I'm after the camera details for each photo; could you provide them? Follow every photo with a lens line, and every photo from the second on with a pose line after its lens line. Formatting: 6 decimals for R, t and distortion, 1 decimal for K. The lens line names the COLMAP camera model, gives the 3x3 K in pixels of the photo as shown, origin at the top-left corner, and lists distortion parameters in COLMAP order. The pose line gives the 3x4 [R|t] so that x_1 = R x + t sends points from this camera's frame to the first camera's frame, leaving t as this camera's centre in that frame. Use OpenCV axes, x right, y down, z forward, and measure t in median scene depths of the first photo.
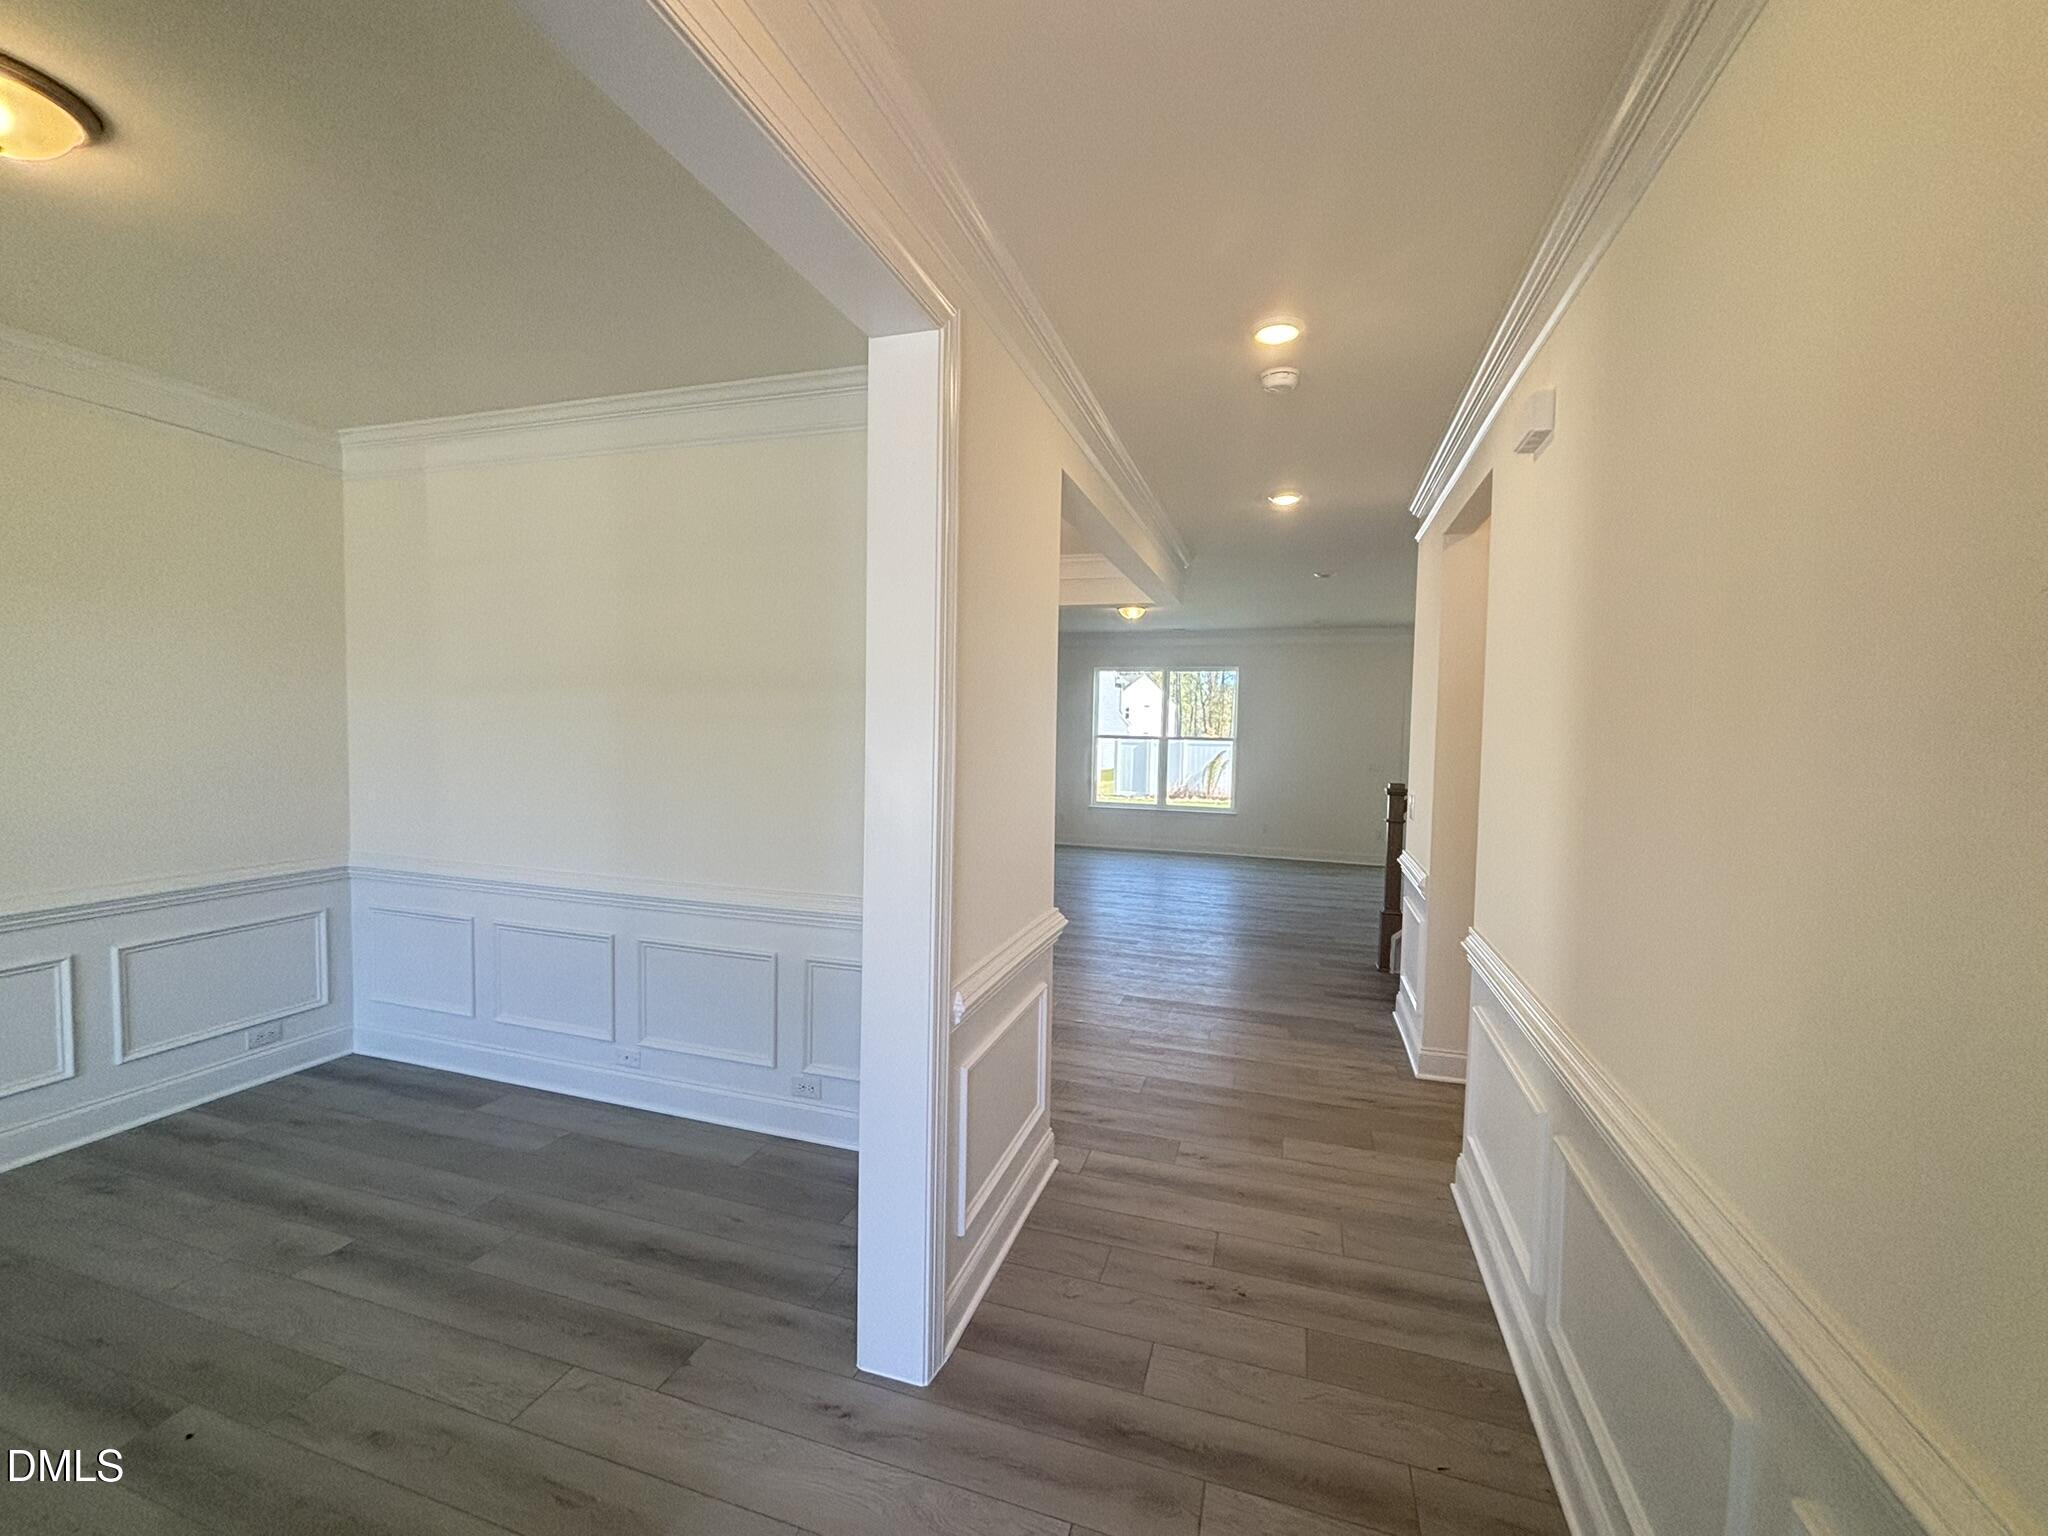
lens RADIAL K [[851.9, 0, 1024.0], [0, 851.9, 768.0], [0, 0, 1]] dist [-0.000936, -0.000118]
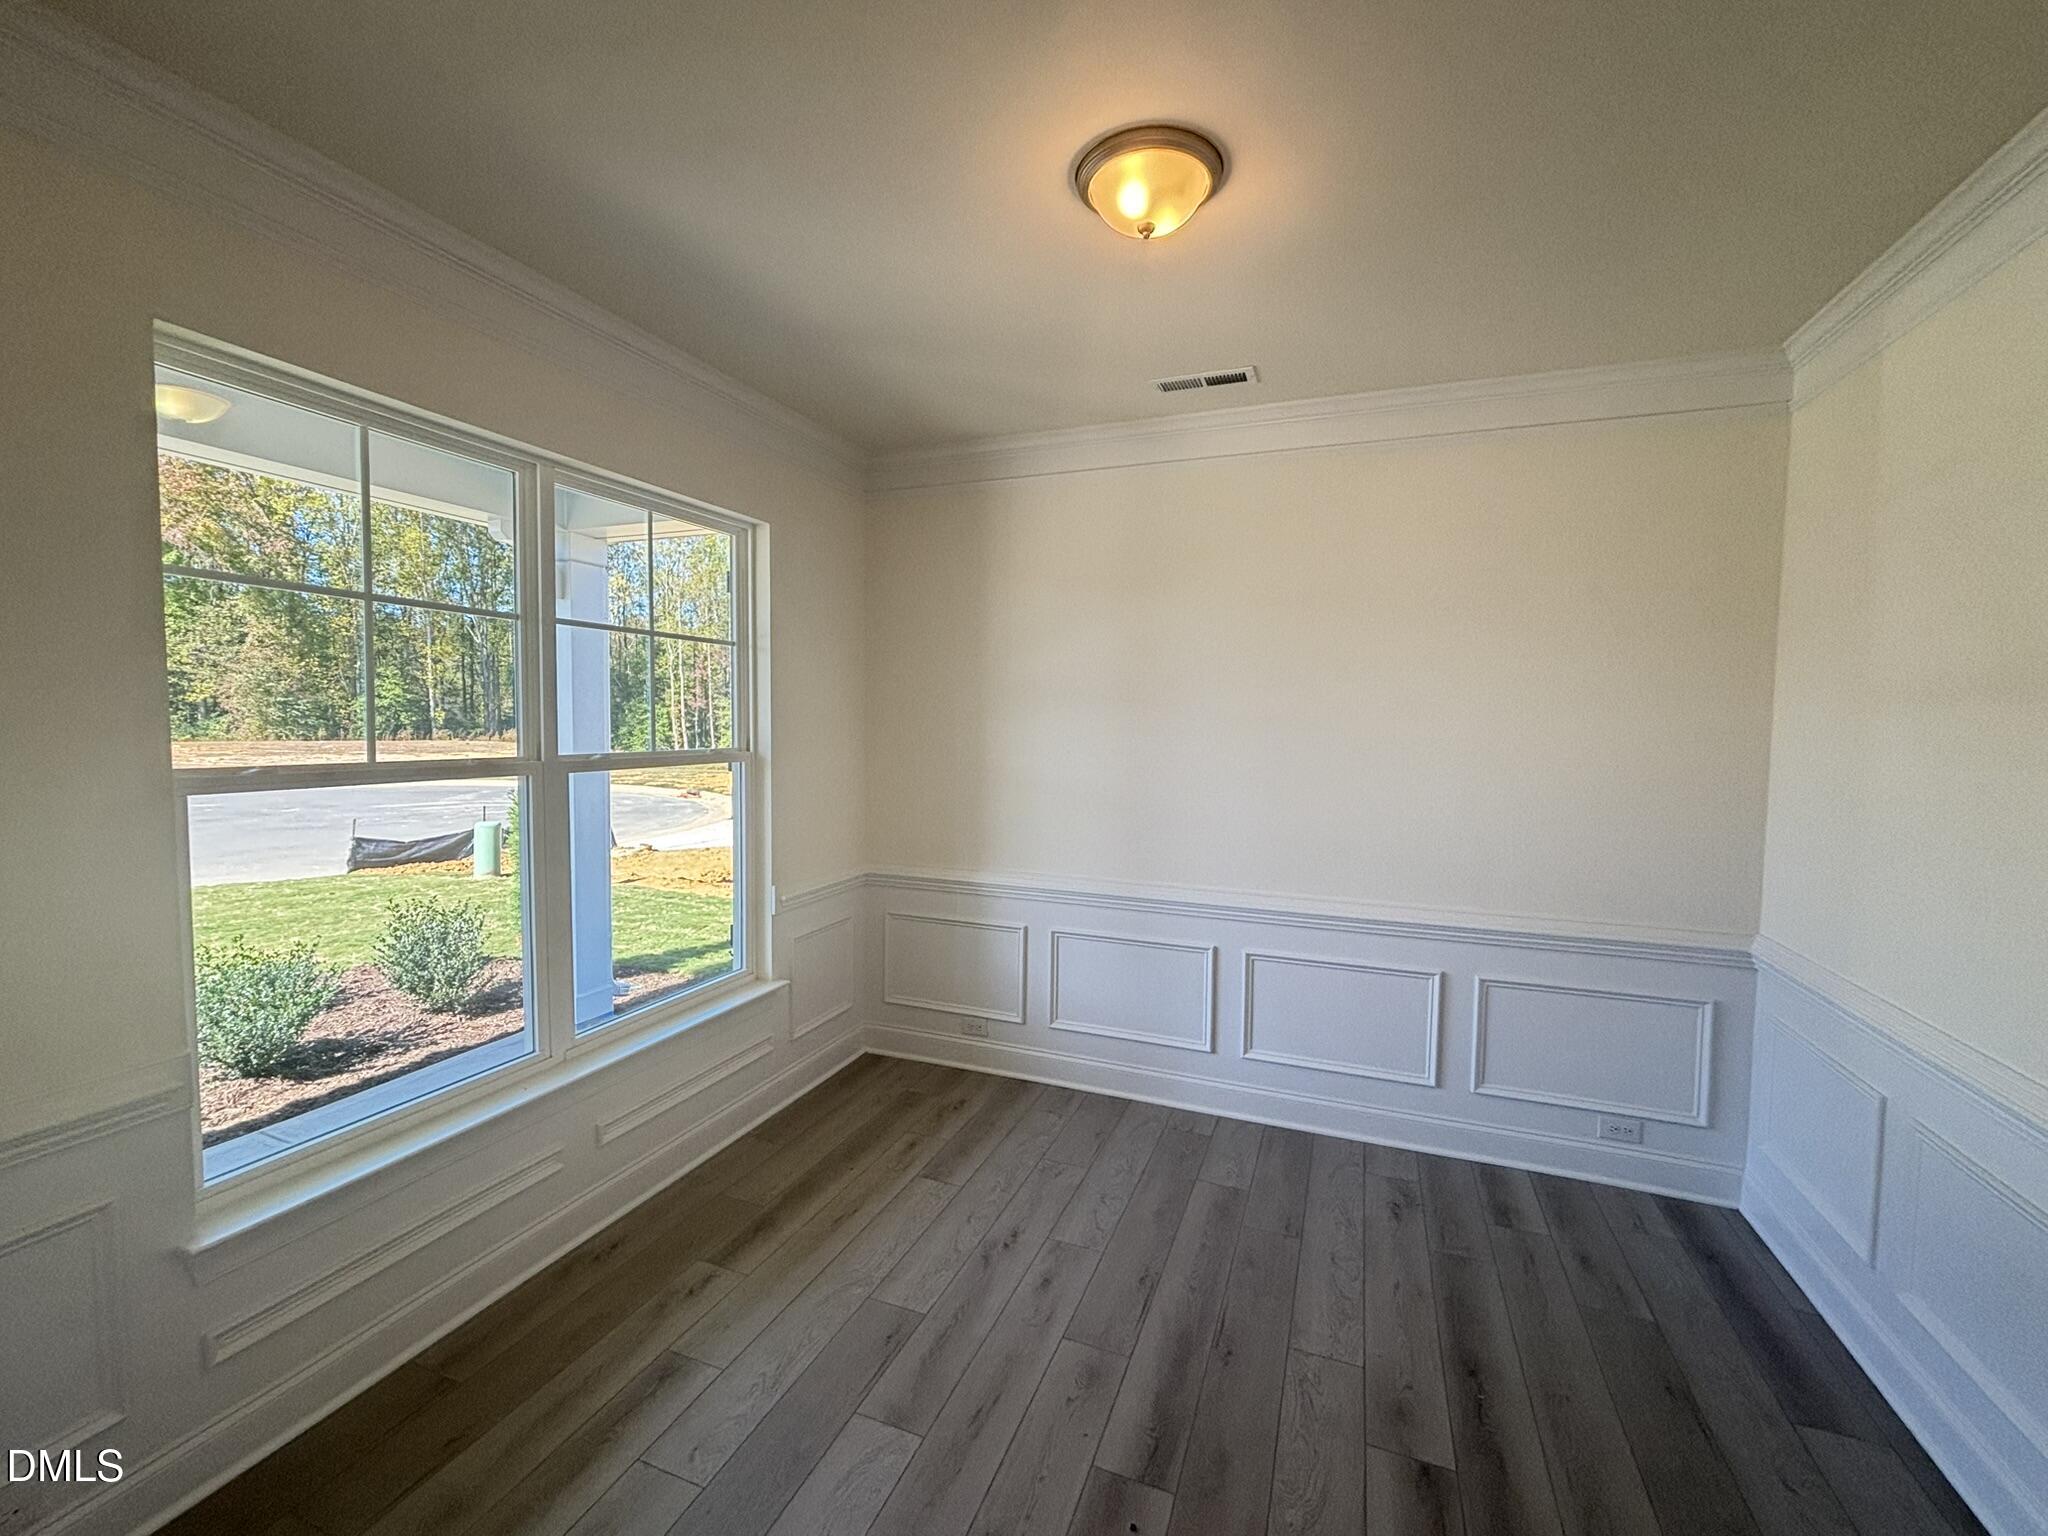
lens RADIAL K [[851.9, 0, 1024.0], [0, 851.9, 768.0], [0, 0, 1]] dist [-0.000936, -0.000118]
pose [[-0.067480, 0.038916, -0.996961, -0.042742], [-0.065001, 0.996945, 0.043315, -0.034279], [0.995601, 0.067726, -0.064744, 0.443791]]
